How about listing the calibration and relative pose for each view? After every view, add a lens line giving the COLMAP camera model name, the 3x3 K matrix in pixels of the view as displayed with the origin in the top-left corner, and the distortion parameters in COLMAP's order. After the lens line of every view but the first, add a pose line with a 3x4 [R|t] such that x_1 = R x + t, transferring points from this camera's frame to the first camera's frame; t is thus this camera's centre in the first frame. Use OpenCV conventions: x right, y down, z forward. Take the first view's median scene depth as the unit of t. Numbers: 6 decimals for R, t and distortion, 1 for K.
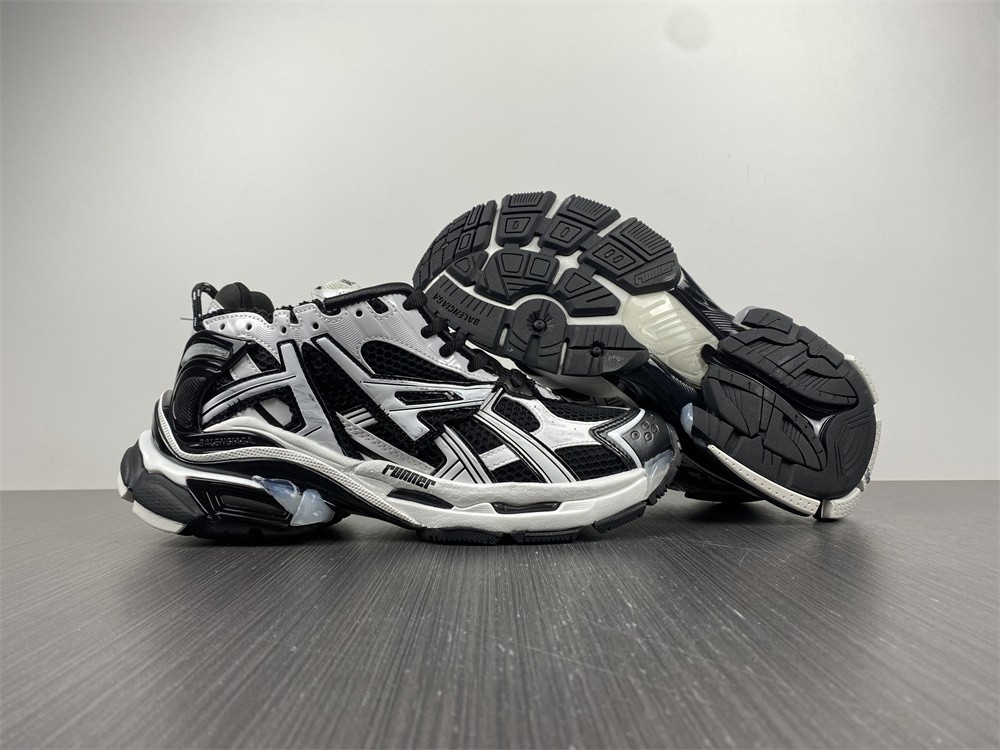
lens RADIAL K [[772.0, 0, 506.8], [0, 772.0, 376.6], [0, 0, 1]] dist [0.031844, -0.012442]
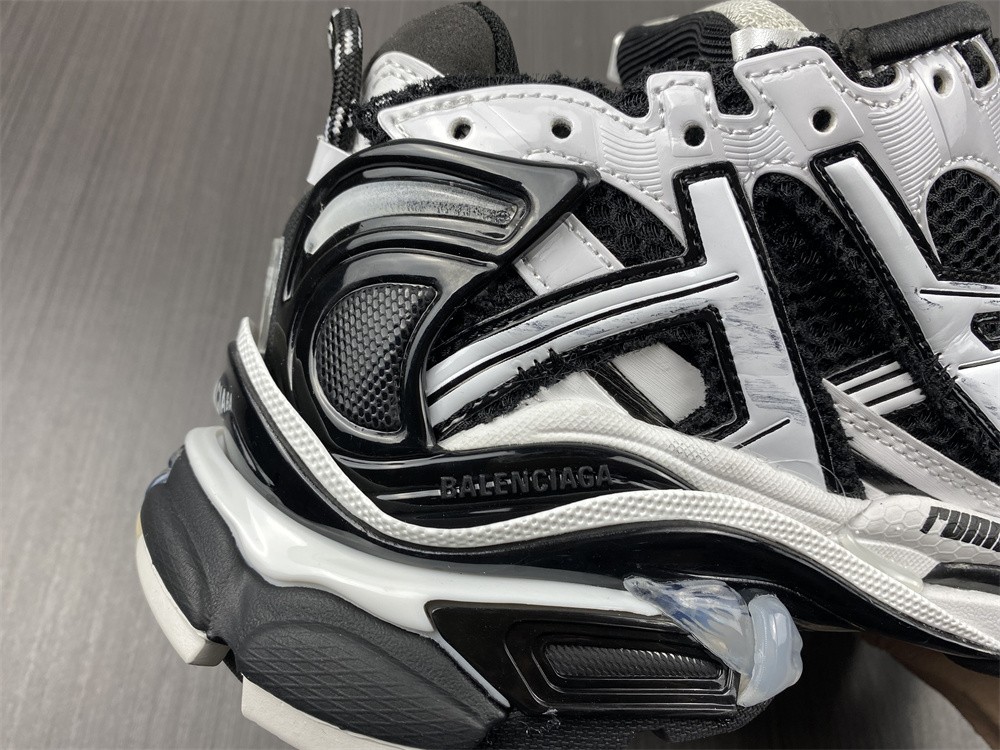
lens RADIAL K [[772.0, 0, 534.1], [0, 772.0, 366.4], [0, 0, 1]] dist [0.031844, -0.012442]
pose [[0.974663, -0.041974, 0.219704, -0.428322], [0.010985, 0.990033, 0.140408, -0.010644], [-0.223408, -0.134437, 0.965410, 0.684827]]
